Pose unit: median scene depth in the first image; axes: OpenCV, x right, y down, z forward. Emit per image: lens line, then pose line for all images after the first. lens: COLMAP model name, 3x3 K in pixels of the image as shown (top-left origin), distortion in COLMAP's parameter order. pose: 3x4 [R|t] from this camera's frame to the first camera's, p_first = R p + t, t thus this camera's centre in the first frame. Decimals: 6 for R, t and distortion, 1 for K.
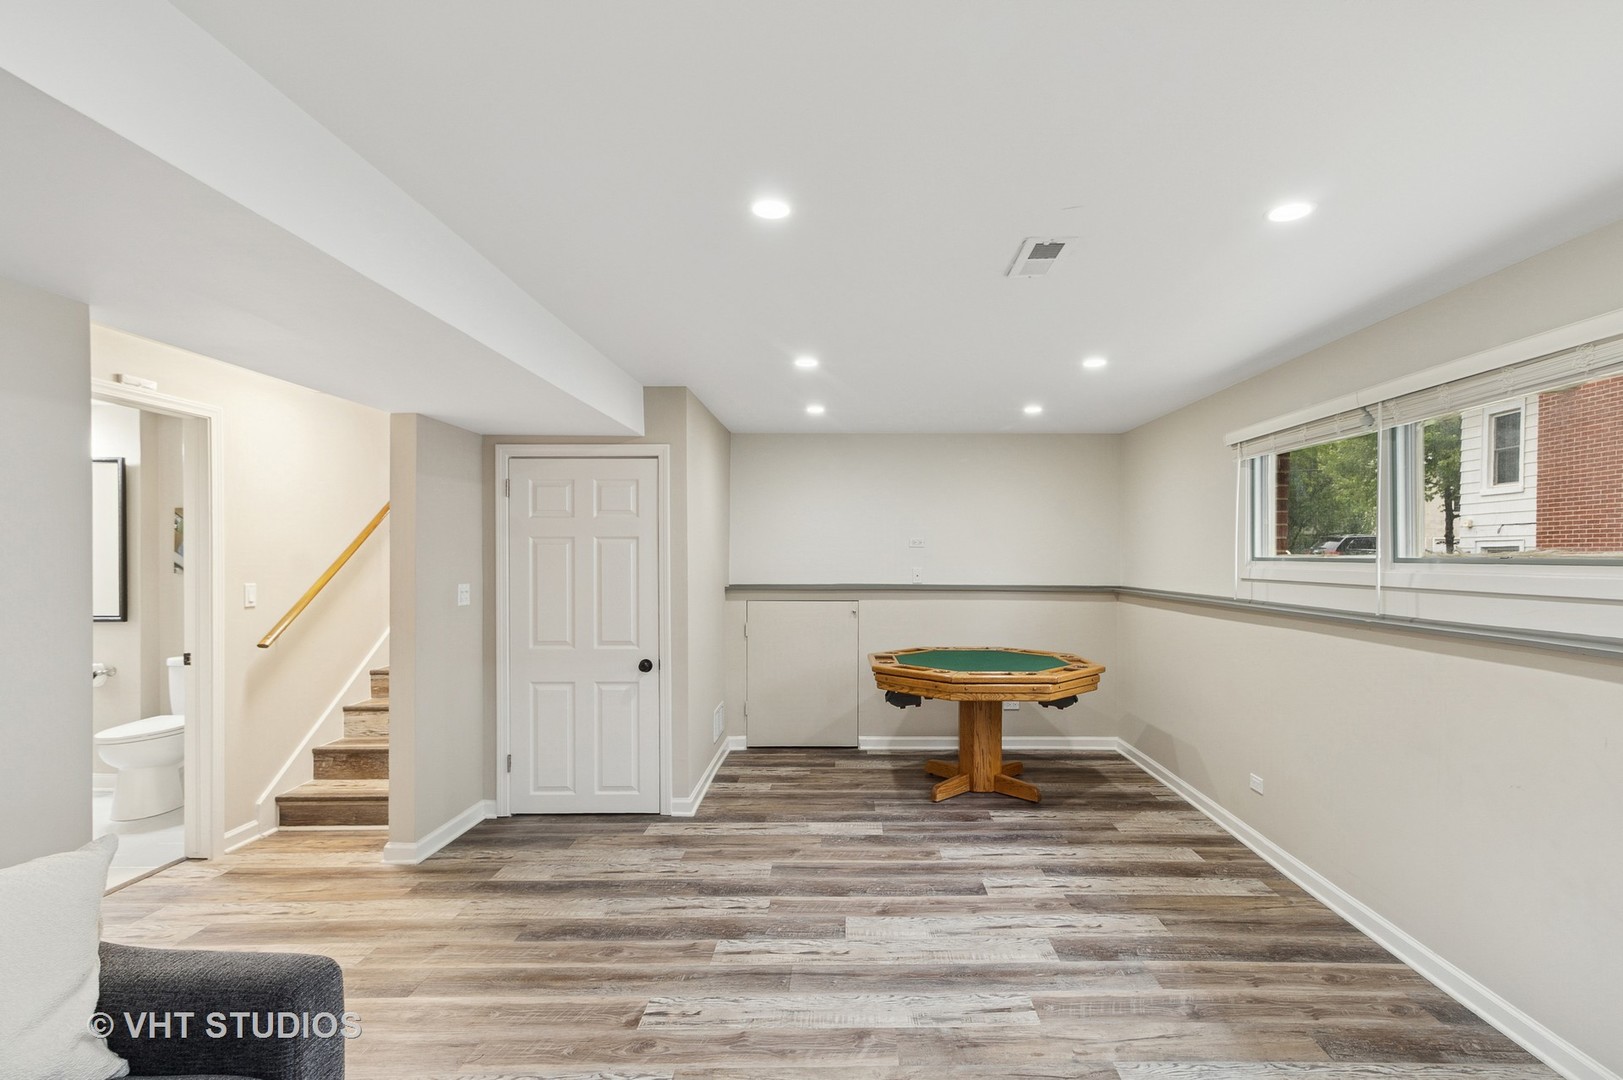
lens RADIAL K [[775.5, 0, 862.1], [0, 775.5, 537.5], [0, 0, 1]] dist [0.003607, 0.000847]
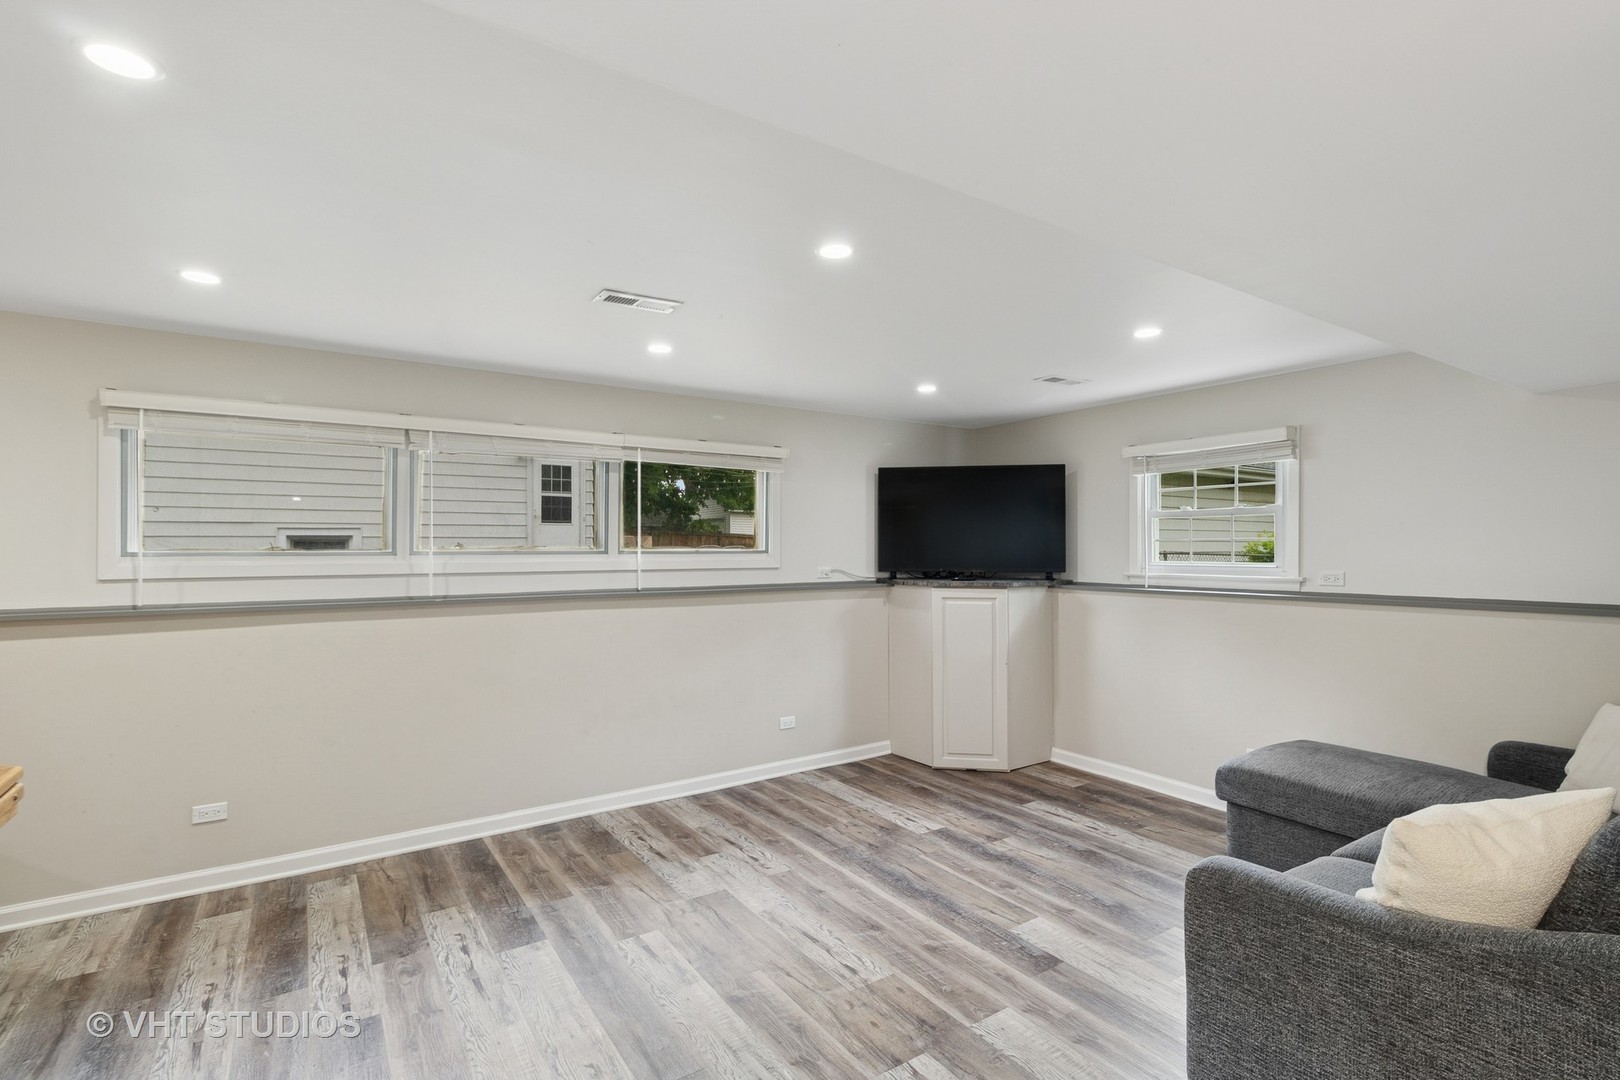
lens RADIAL K [[771.8, 0, 800.7], [0, 771.8, 541.7], [0, 0, 1]] dist [0.000690, -0.000469]
pose [[-0.540223, 0.009952, 0.841463, -0.784303], [-0.016809, 0.999603, -0.022613, 0.031381], [-0.841354, -0.026360, -0.539842, 1.259415]]
